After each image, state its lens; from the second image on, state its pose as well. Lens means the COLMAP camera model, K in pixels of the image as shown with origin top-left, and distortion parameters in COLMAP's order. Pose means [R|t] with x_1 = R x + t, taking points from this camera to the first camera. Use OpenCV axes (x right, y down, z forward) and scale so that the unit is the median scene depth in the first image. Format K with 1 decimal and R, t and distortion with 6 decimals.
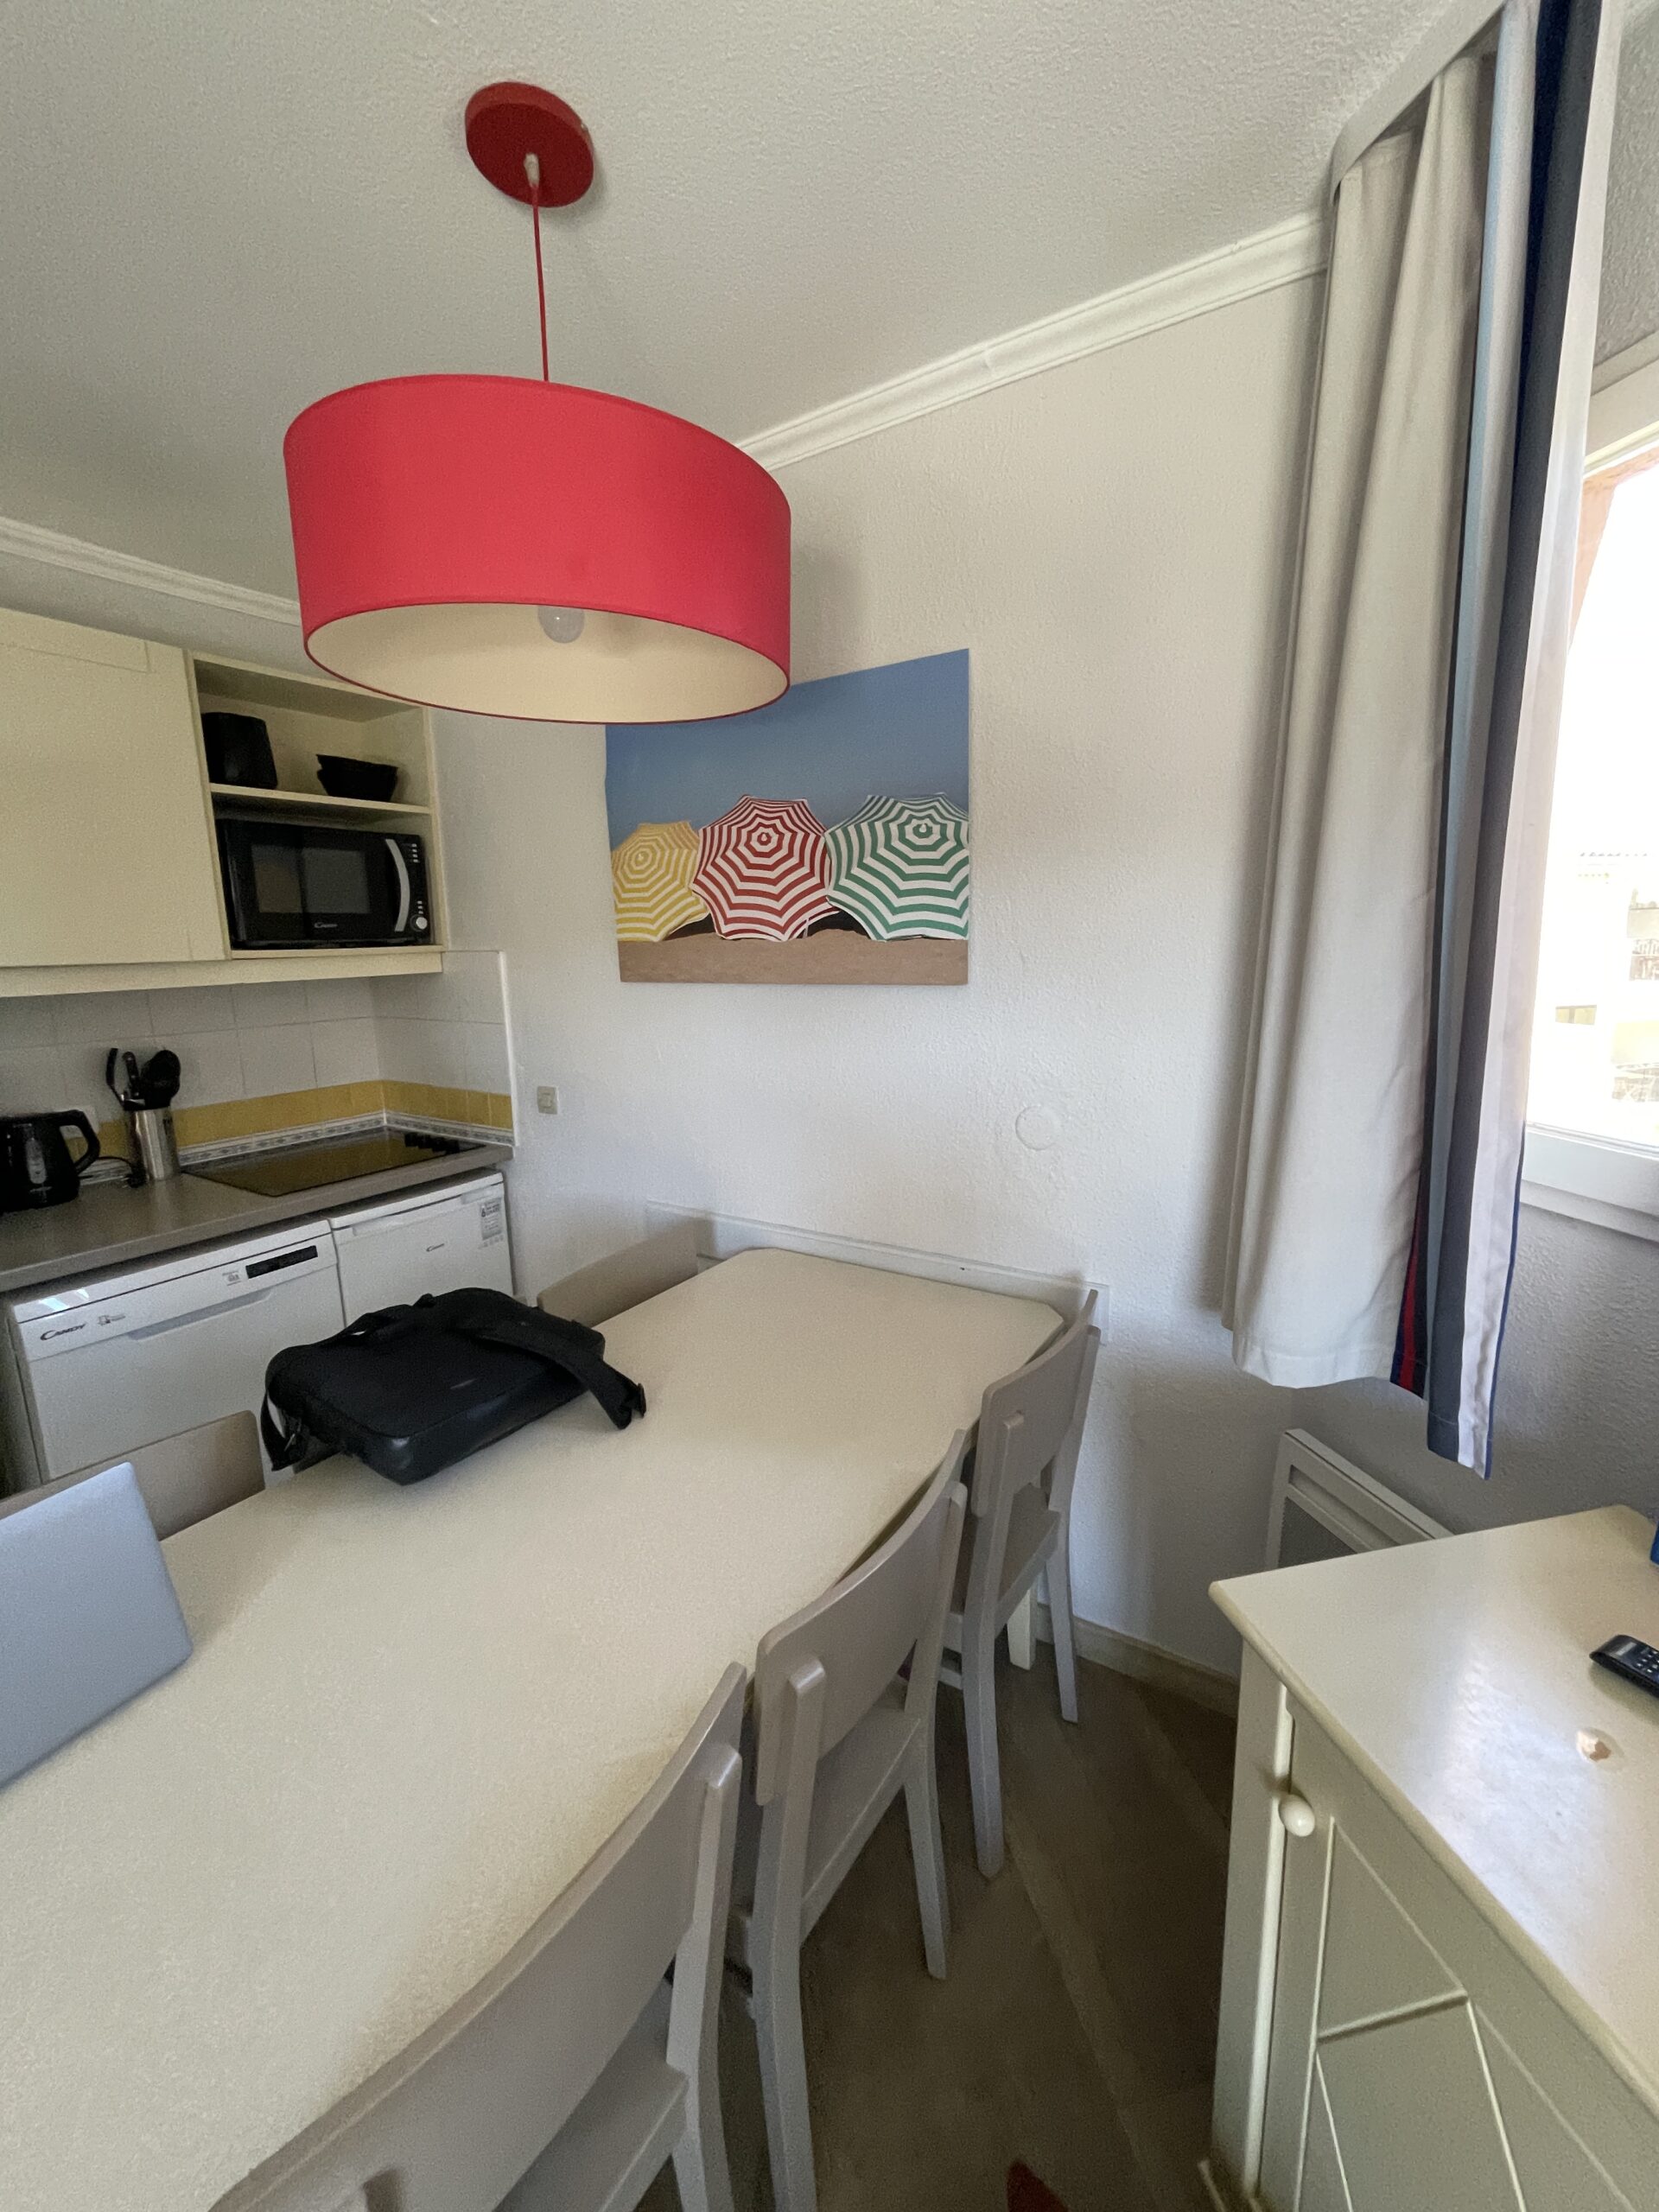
lens RADIAL K [[894.0, 0, 847.2], [0, 894.0, 1108.5], [0, 0, 1]] dist [-0.019453, -0.000139]
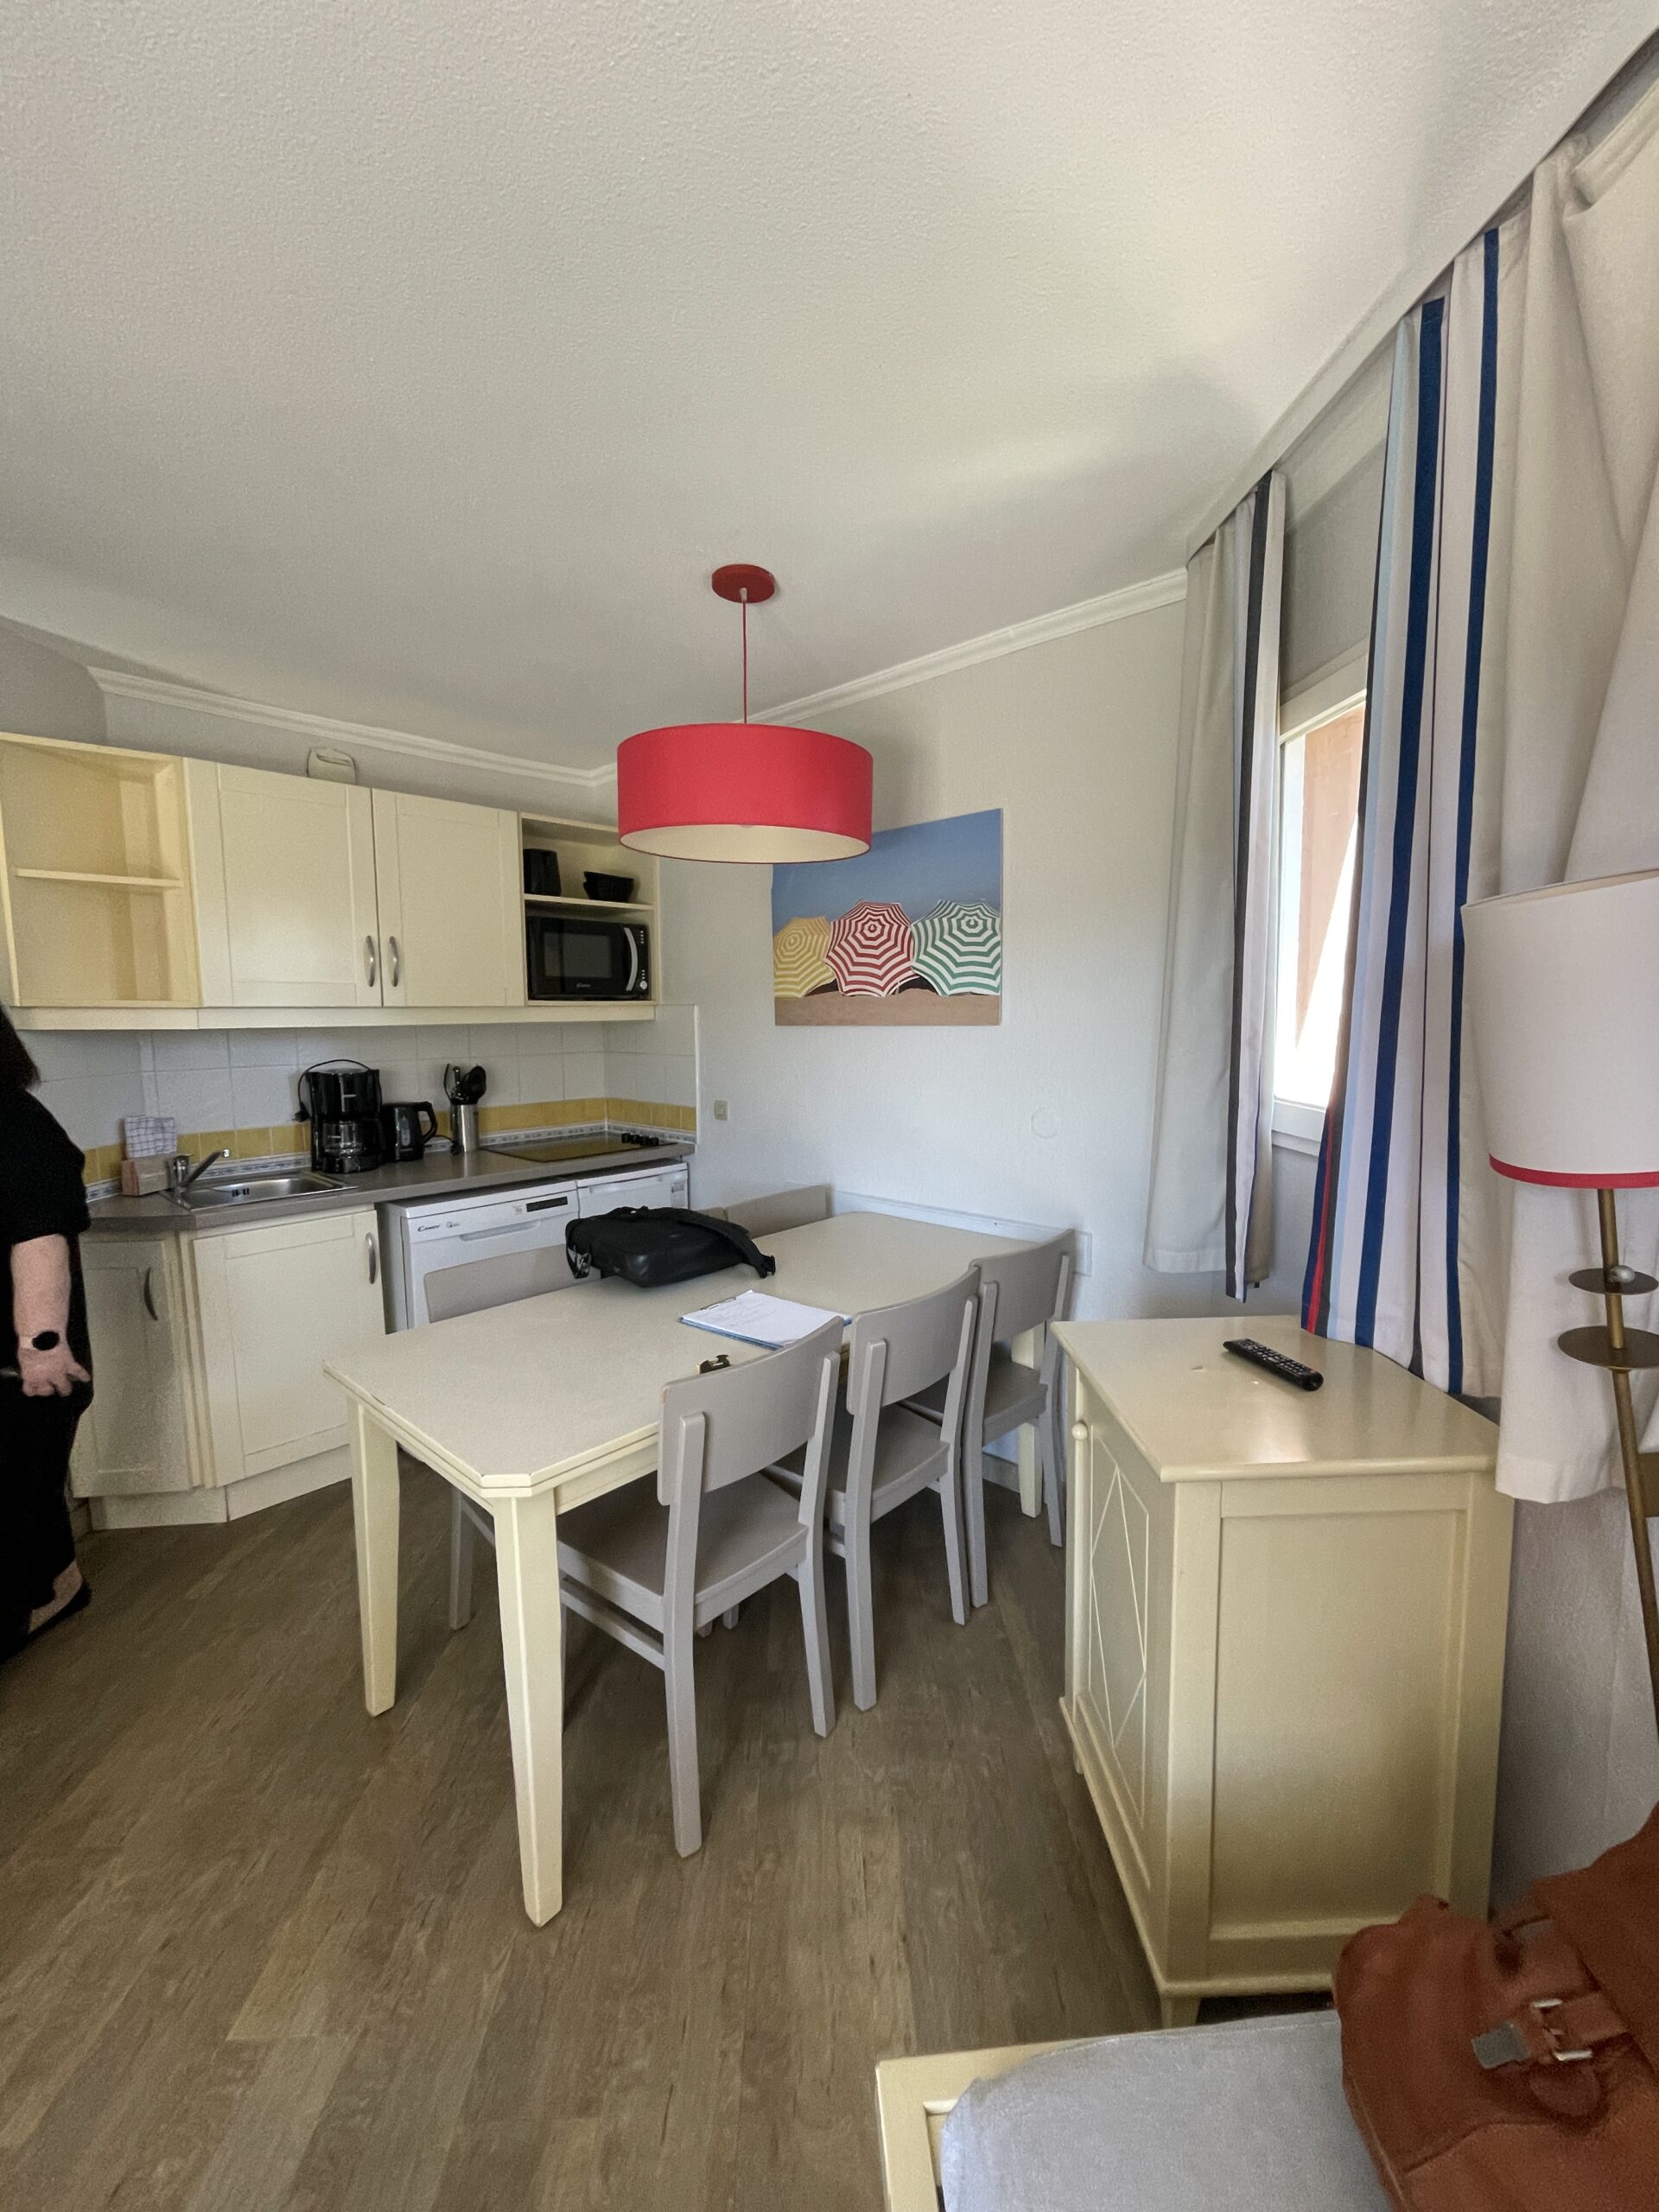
lens RADIAL K [[894.0, 0, 822.7], [0, 894.0, 1104.5], [0, 0, 1]] dist [-0.019453, -0.000139]
pose [[0.978456, 0.031718, -0.204004, 0.122858], [-0.048749, 0.995681, -0.079008, 0.098372], [0.200617, 0.087251, 0.975777, -0.391463]]
